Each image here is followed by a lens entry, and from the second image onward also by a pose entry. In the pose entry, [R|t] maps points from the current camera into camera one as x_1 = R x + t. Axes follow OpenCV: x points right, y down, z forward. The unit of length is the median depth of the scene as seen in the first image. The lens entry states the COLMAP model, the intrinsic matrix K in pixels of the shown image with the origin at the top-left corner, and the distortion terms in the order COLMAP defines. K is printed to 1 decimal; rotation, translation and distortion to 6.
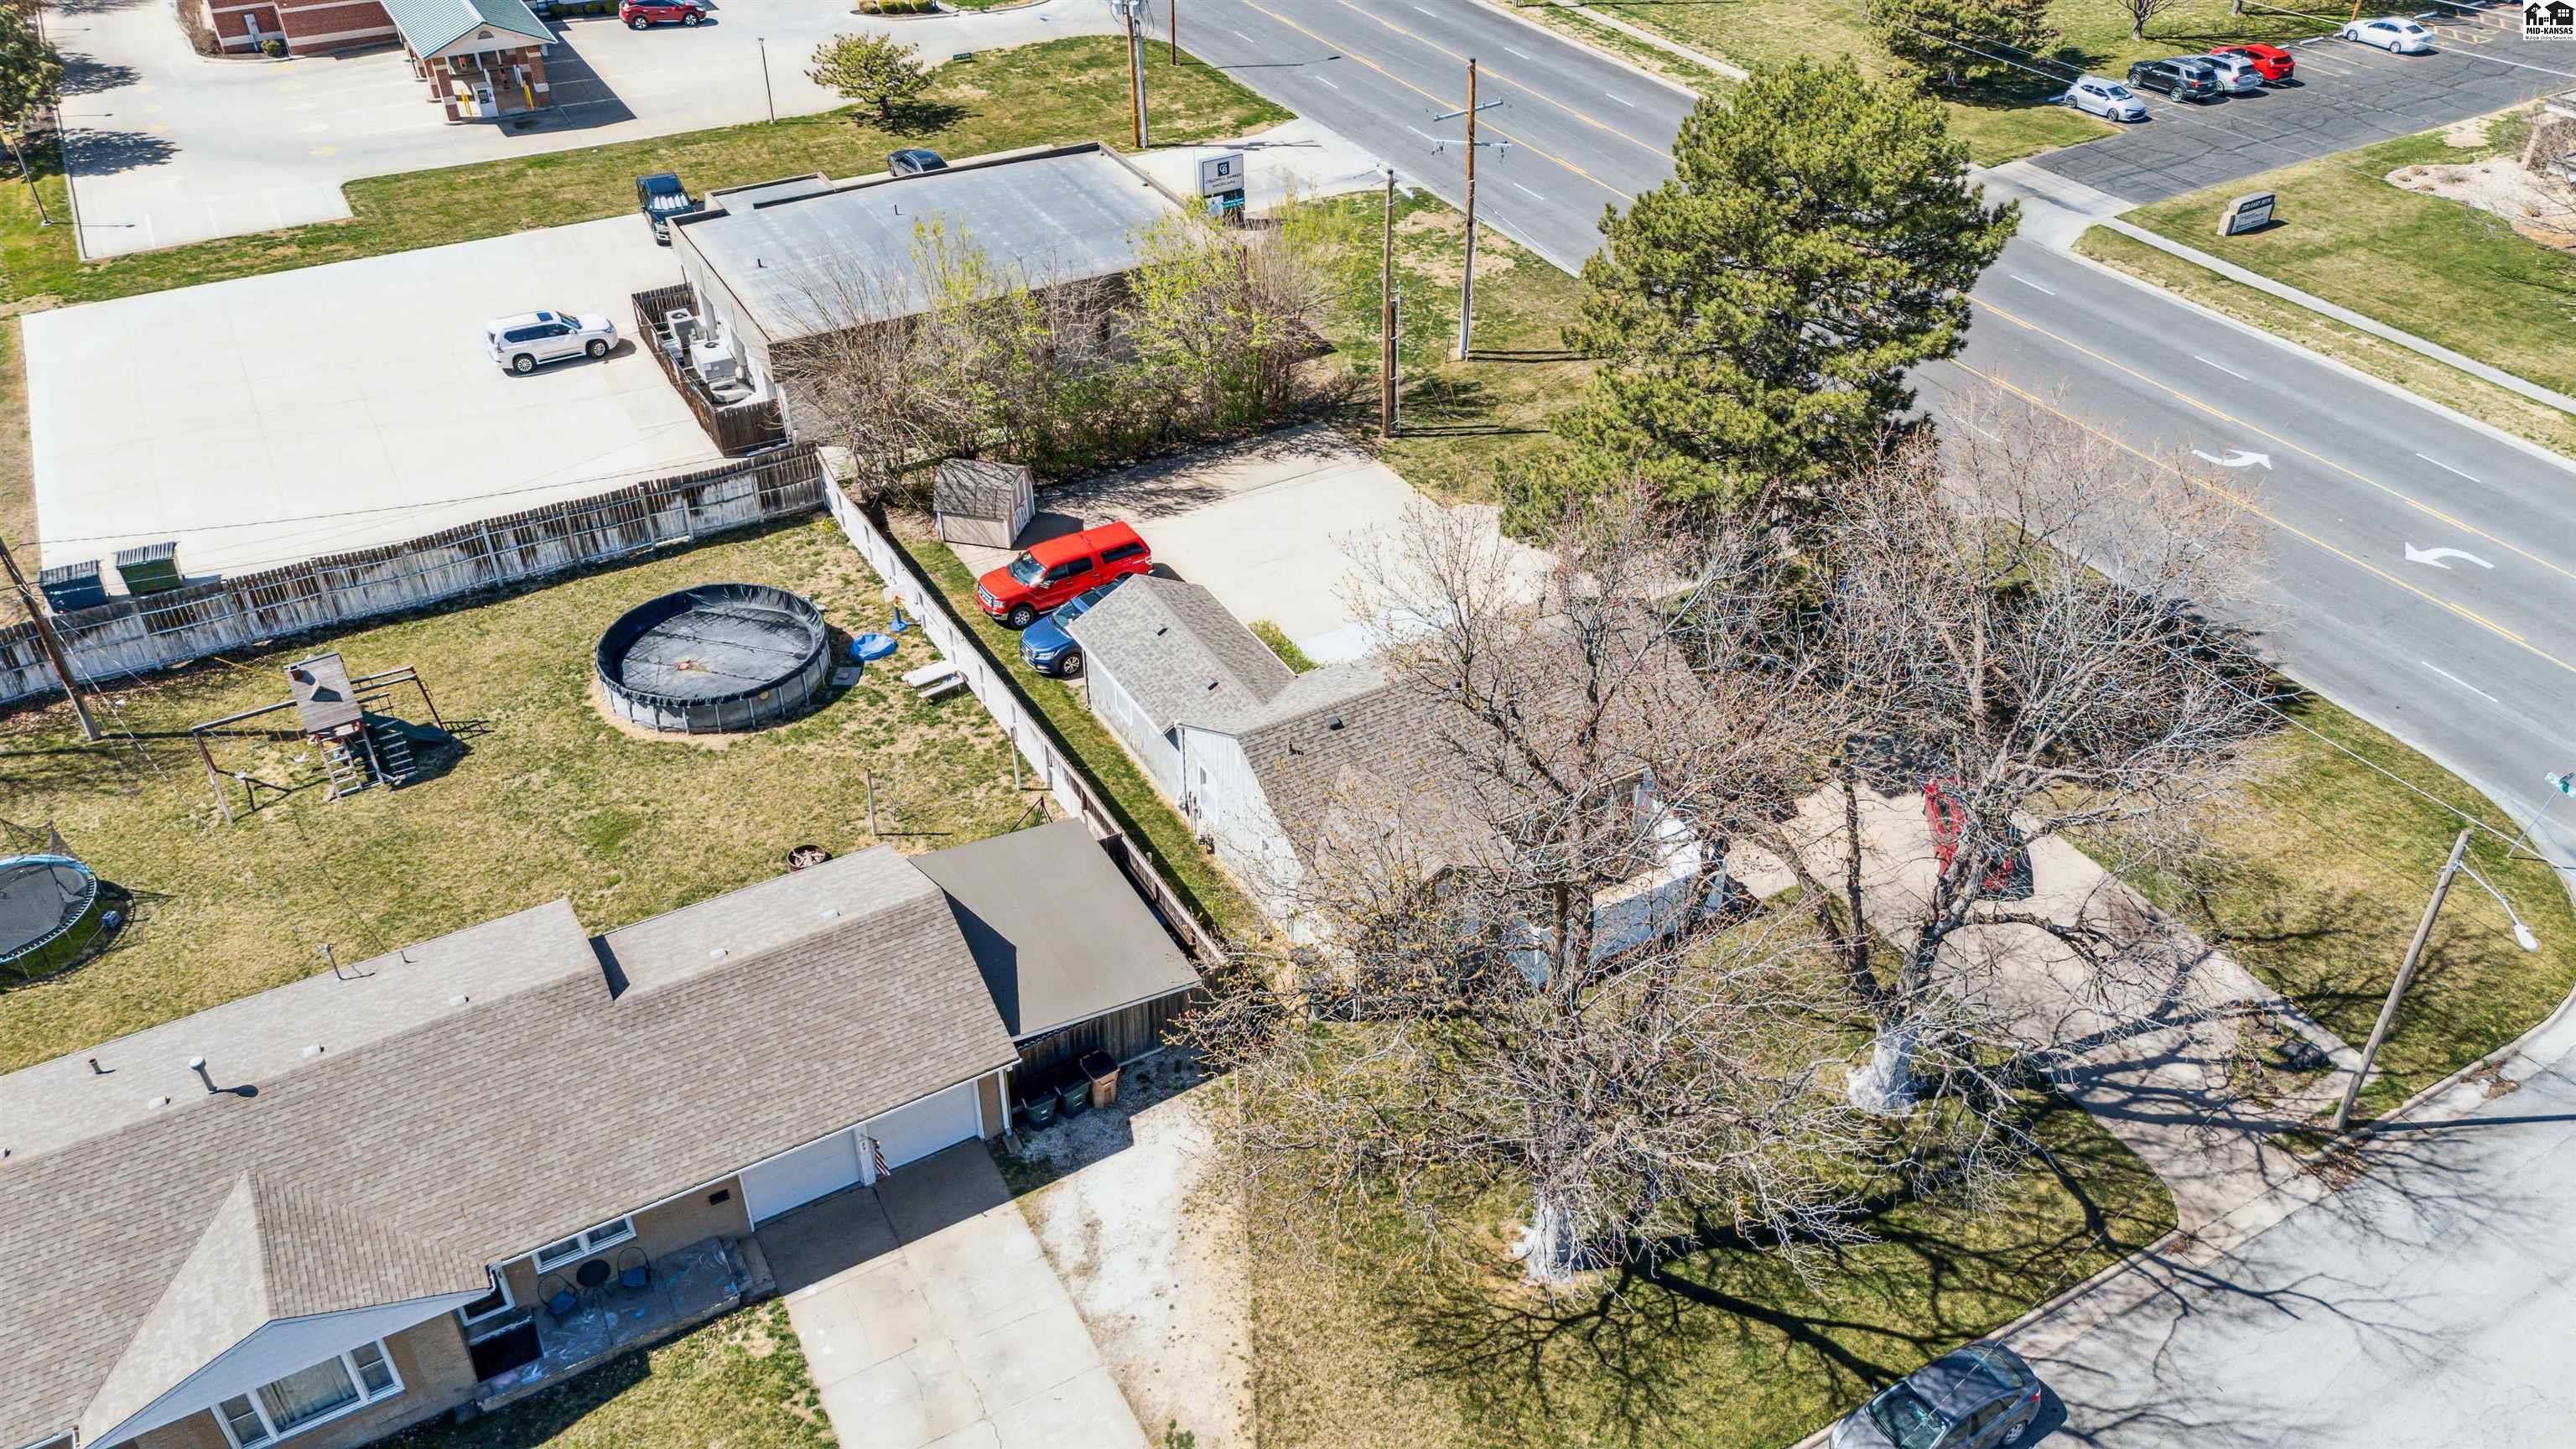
lens RADIAL K [[1894.9, 0, 1296.0], [0, 1894.9, 722.0], [0, 0, 1]] dist [0.054072, -0.039842]
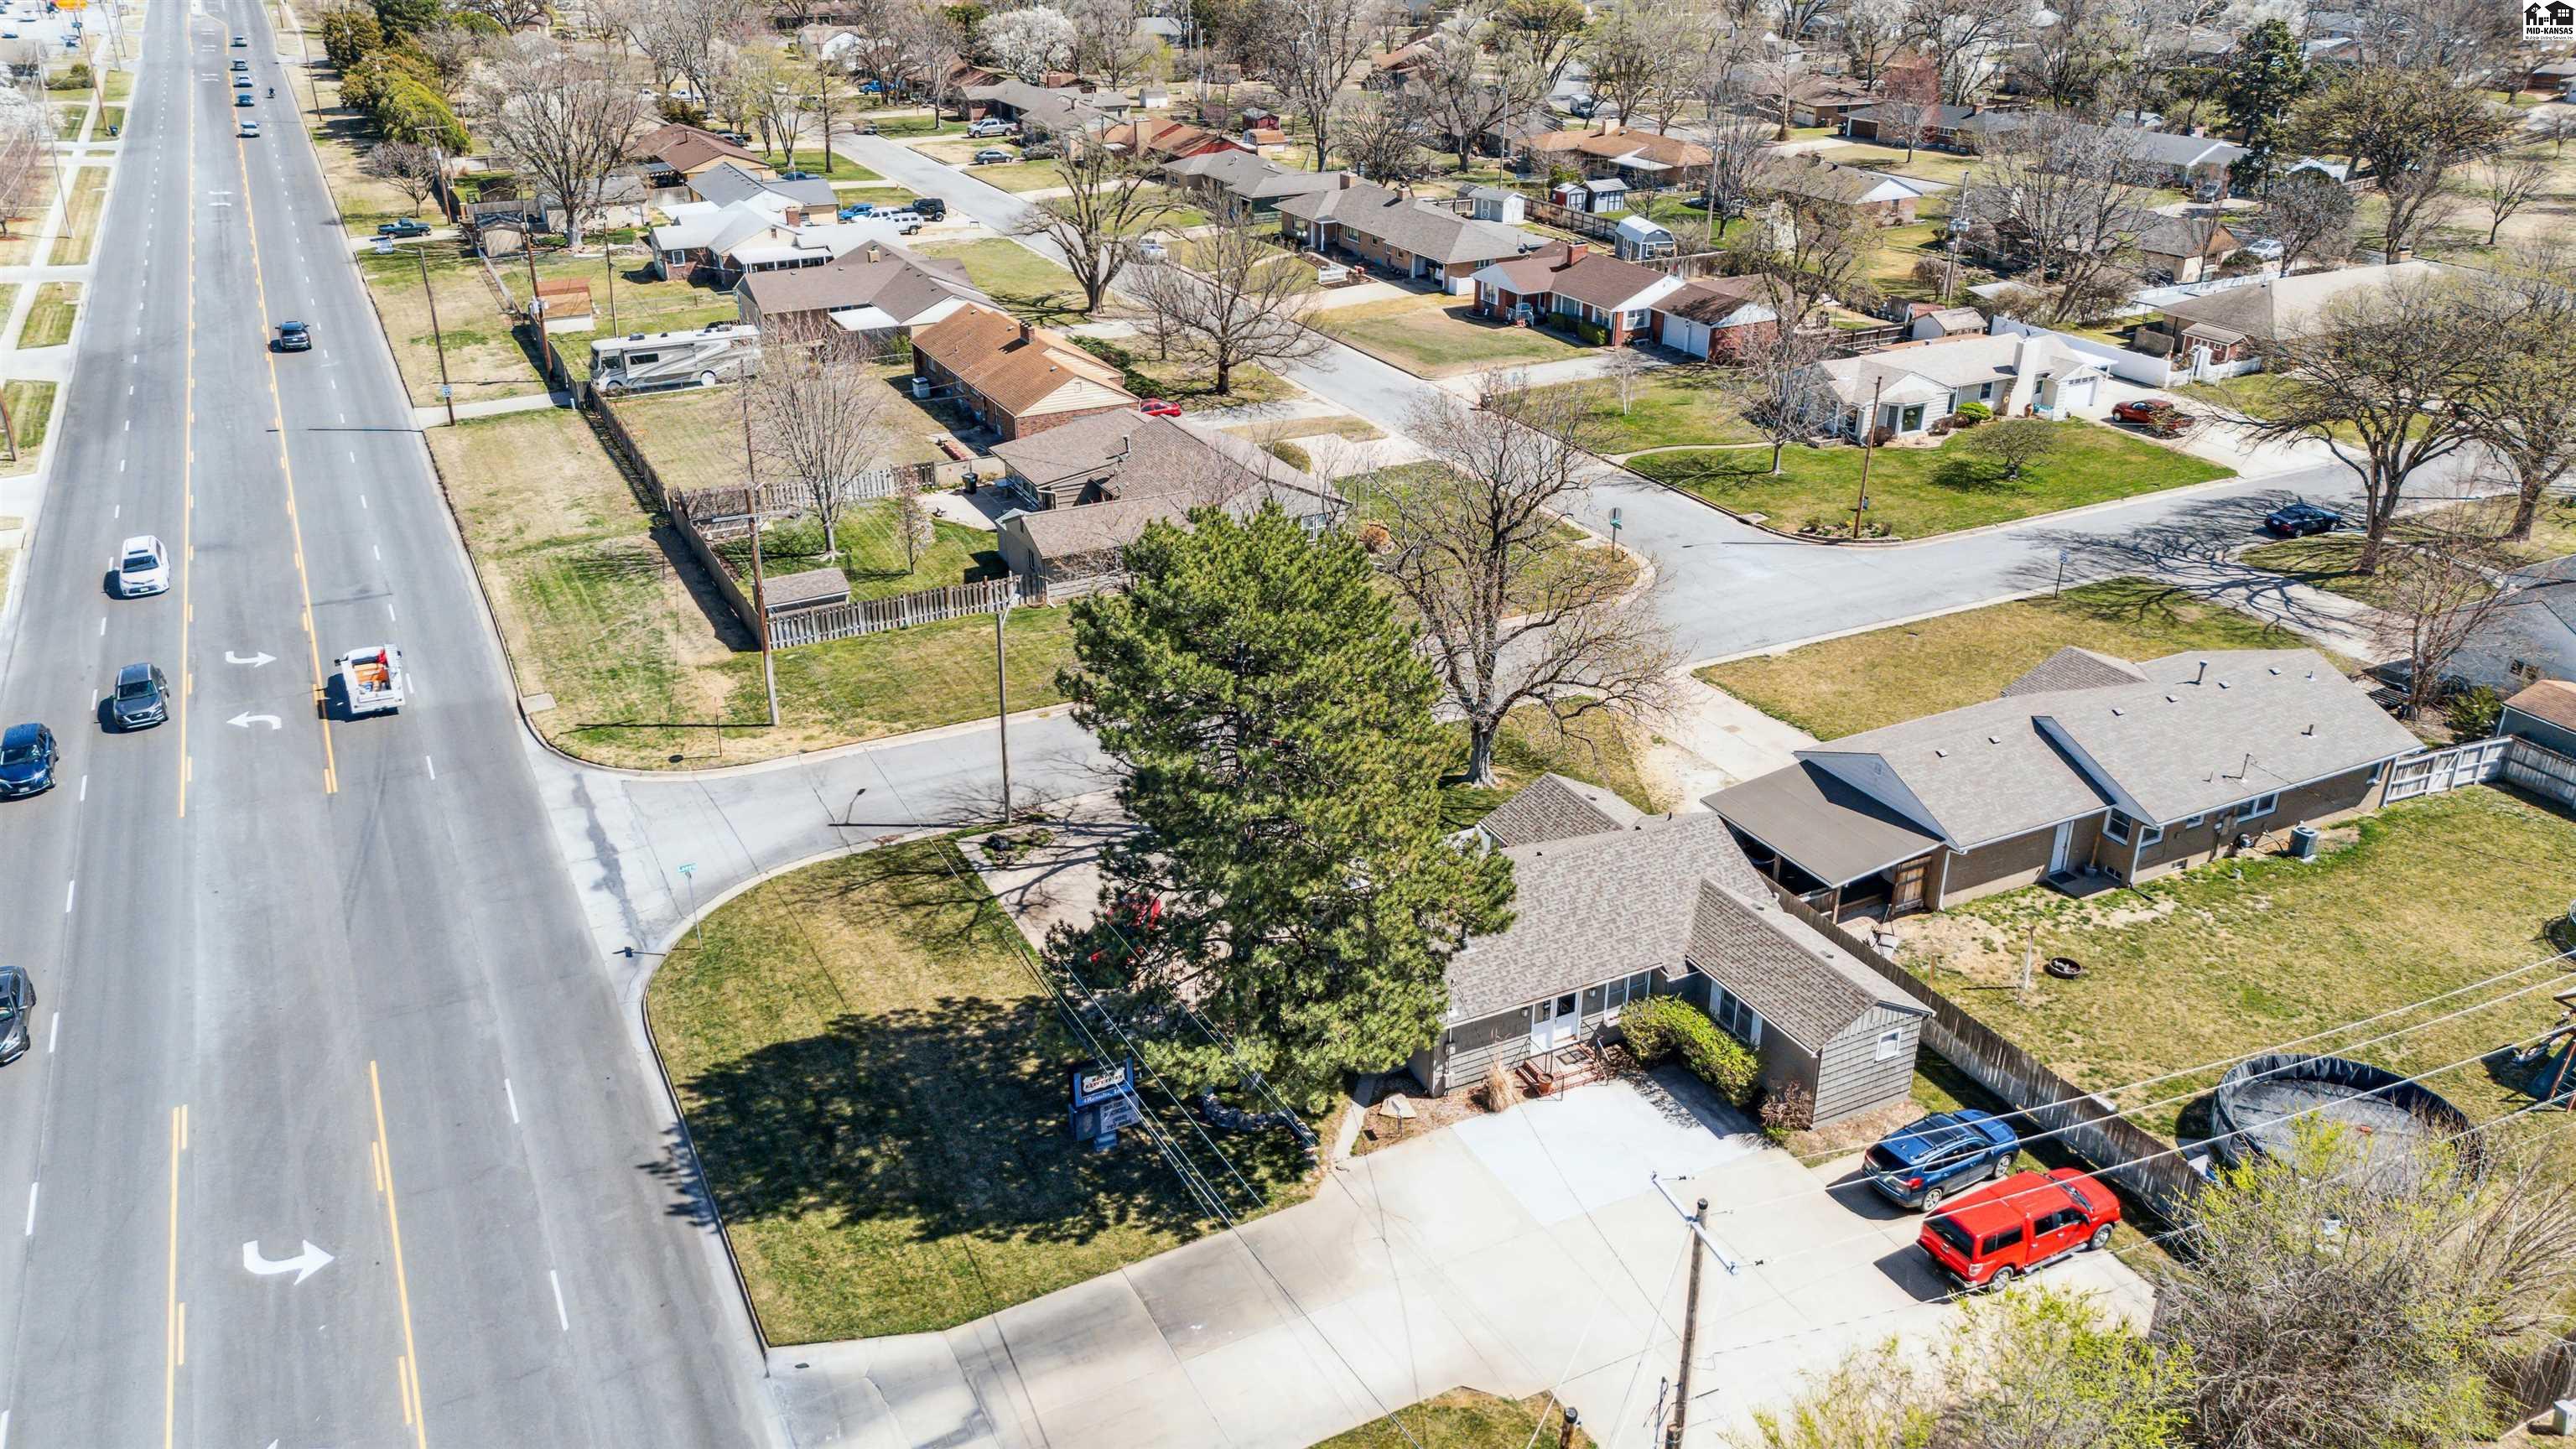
lens RADIAL K [[1894.9, 0, 1287.6], [0, 1894.9, 721.3], [0, 0, 1]] dist [0.054072, -0.039842]
pose [[-0.998817, -0.022610, 0.043048, 0.158576], [0.026552, 0.488040, 0.872417, -0.886308], [-0.040734, 0.872528, -0.486863, 1.193741]]
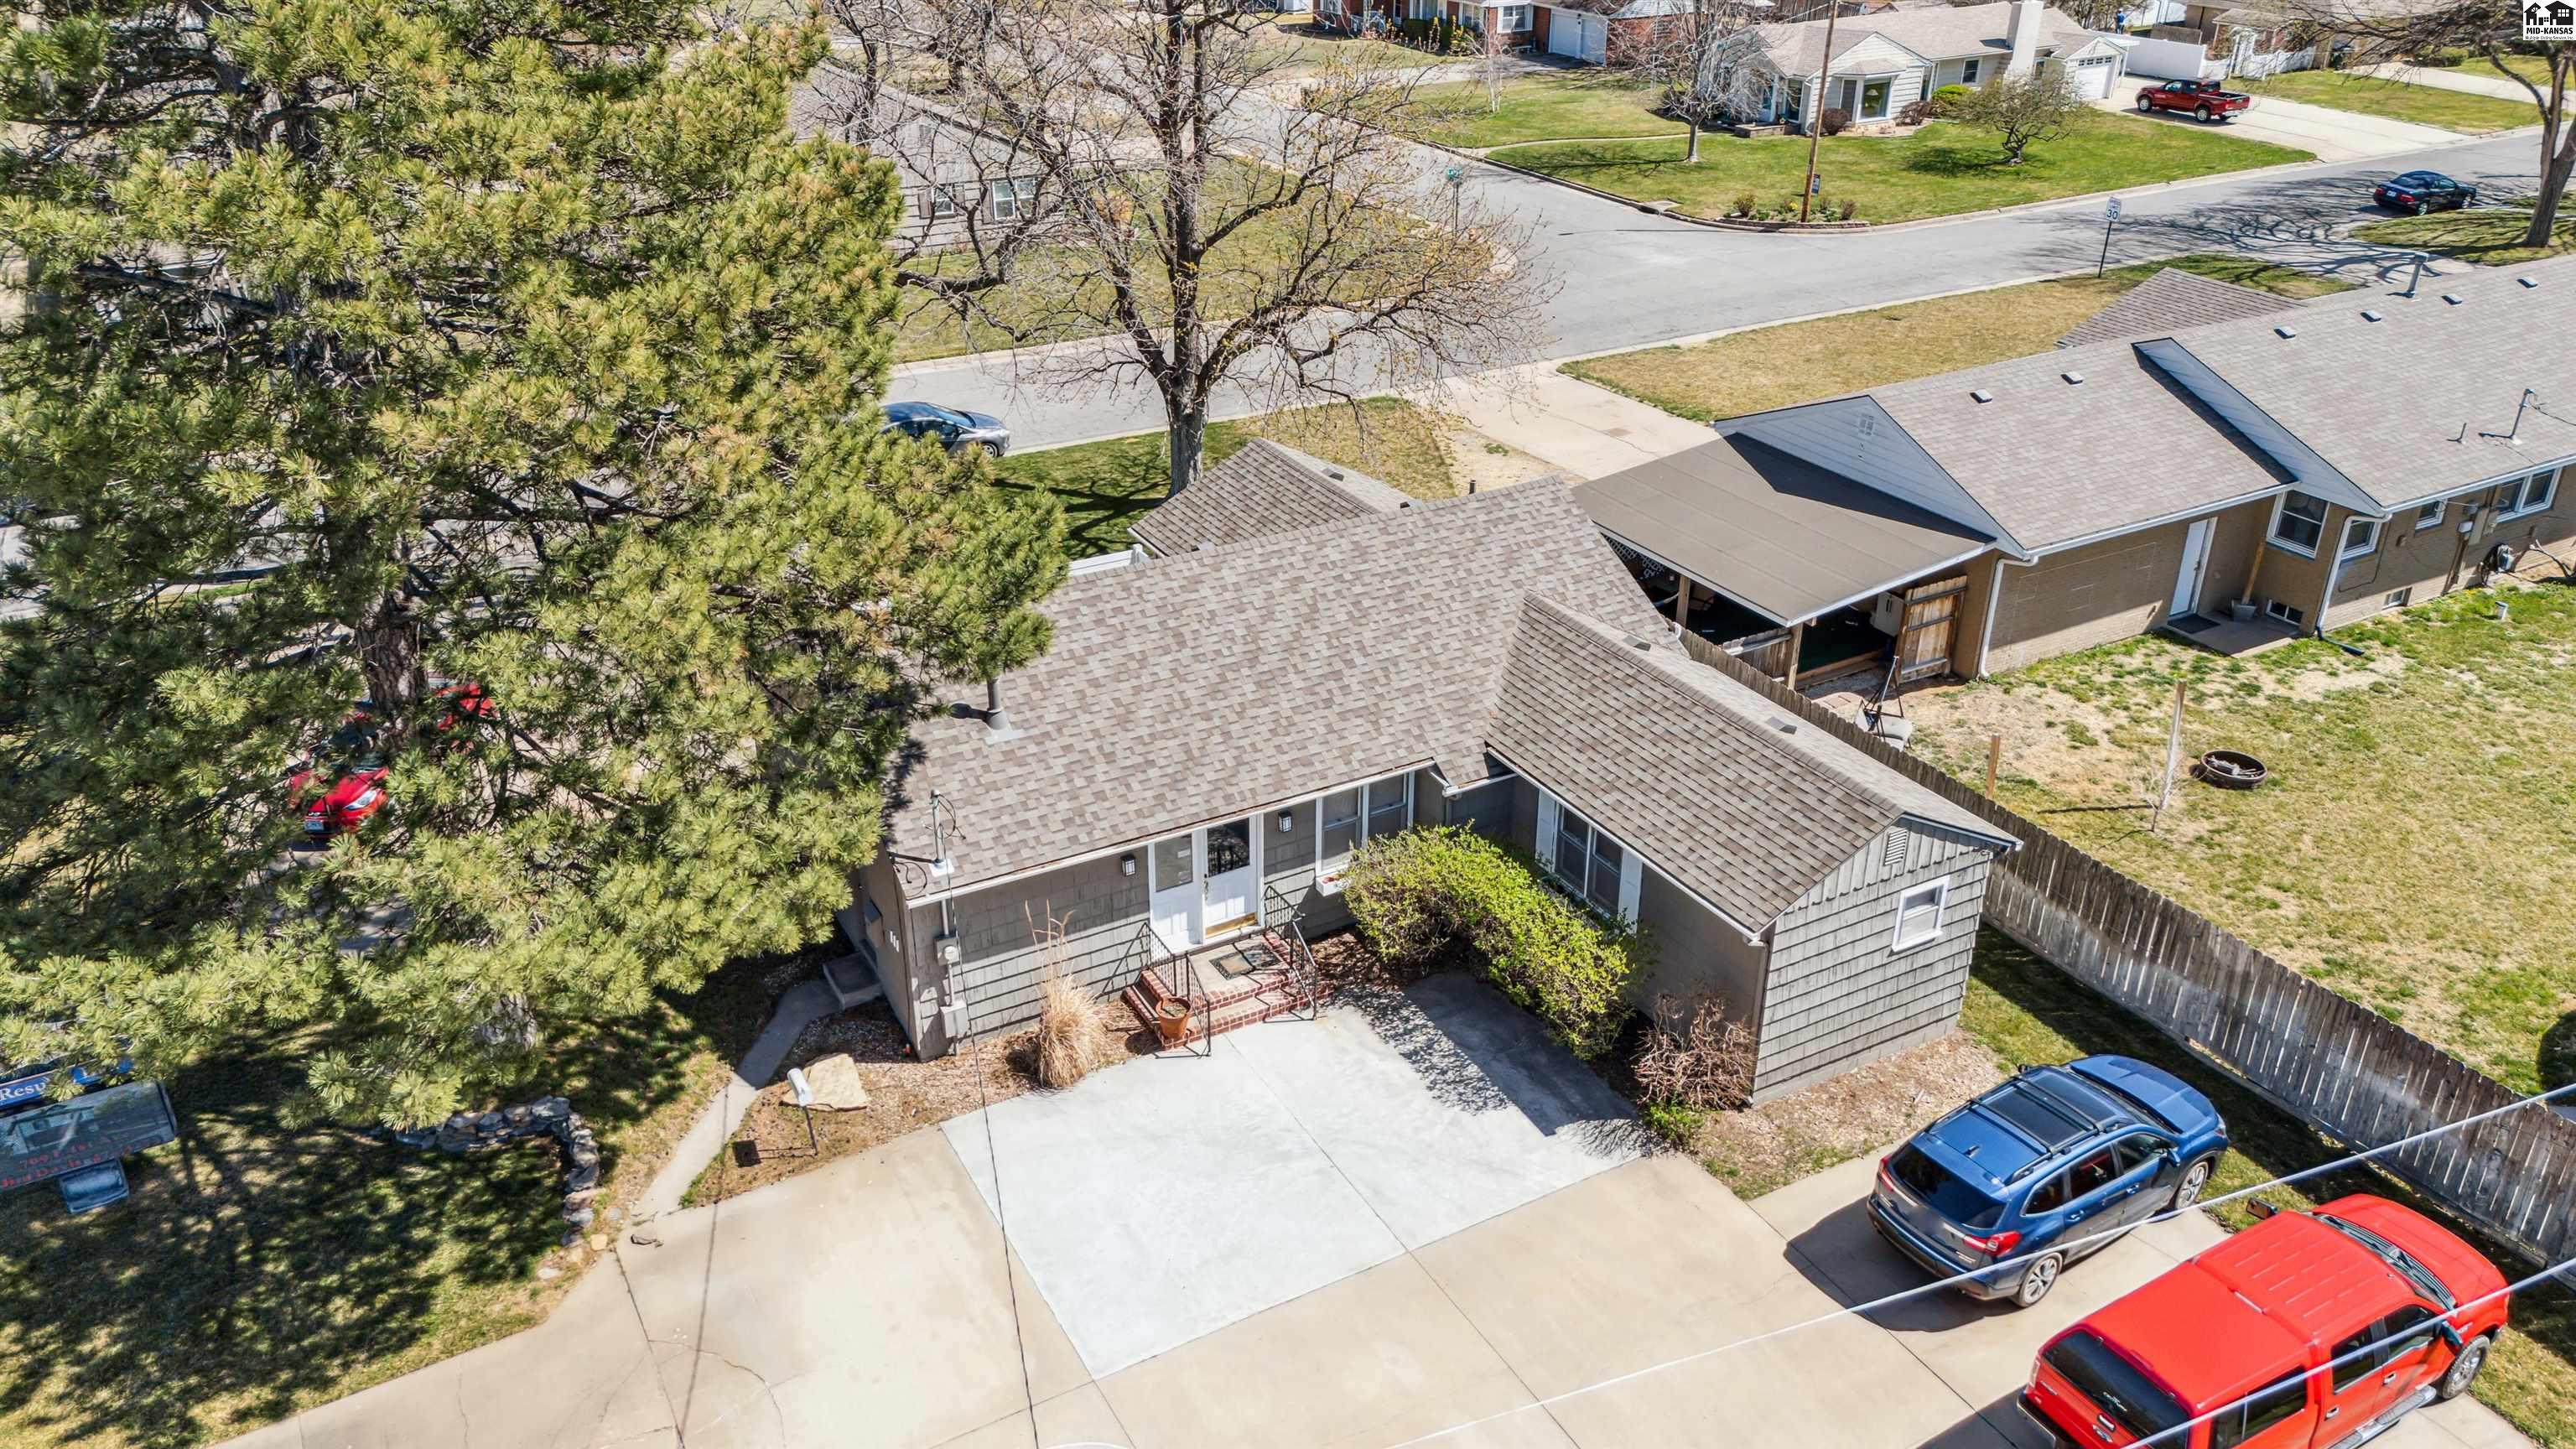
lens RADIAL K [[1894.9, 0, 1313.3], [0, 1894.9, 705.9], [0, 0, 1]] dist [0.054072, -0.039842]
pose [[-0.999969, -0.006750, -0.003976, 0.043241], [-0.006650, 0.463222, 0.886217, -0.406083], [-0.004140, 0.886217, -0.463252, 1.028766]]
